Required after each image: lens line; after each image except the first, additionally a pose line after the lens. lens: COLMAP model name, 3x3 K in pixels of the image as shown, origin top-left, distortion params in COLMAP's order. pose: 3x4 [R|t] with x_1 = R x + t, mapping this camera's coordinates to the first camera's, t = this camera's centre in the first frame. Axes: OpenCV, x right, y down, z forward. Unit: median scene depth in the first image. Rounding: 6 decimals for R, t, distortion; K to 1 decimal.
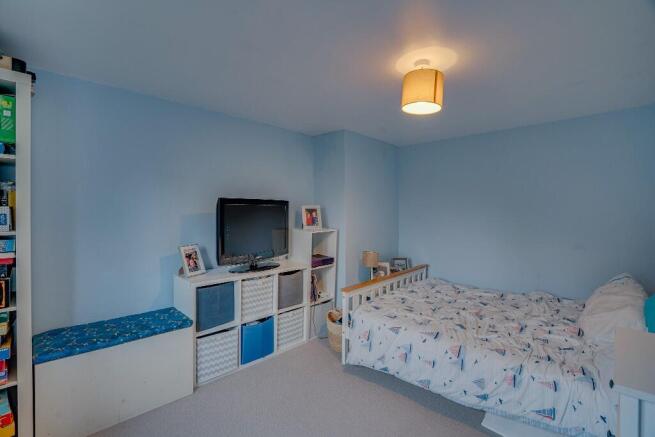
lens RADIAL K [[315.8, 0, 327.5], [0, 315.8, 218.5], [0, 0, 1]] dist [0.000132, 0.000213]
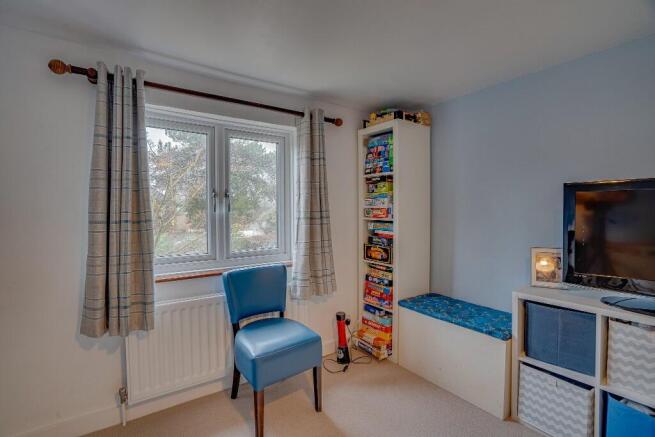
lens RADIAL K [[315.8, 0, 327.5], [0, 315.8, 218.5], [0, 0, 1]] dist [0.000132, 0.000213]
pose [[-0.200346, 0.025141, -0.979403, 0.451660], [-0.008197, 0.999593, 0.027336, -0.001233], [0.979691, 0.013505, -0.200058, 0.670773]]
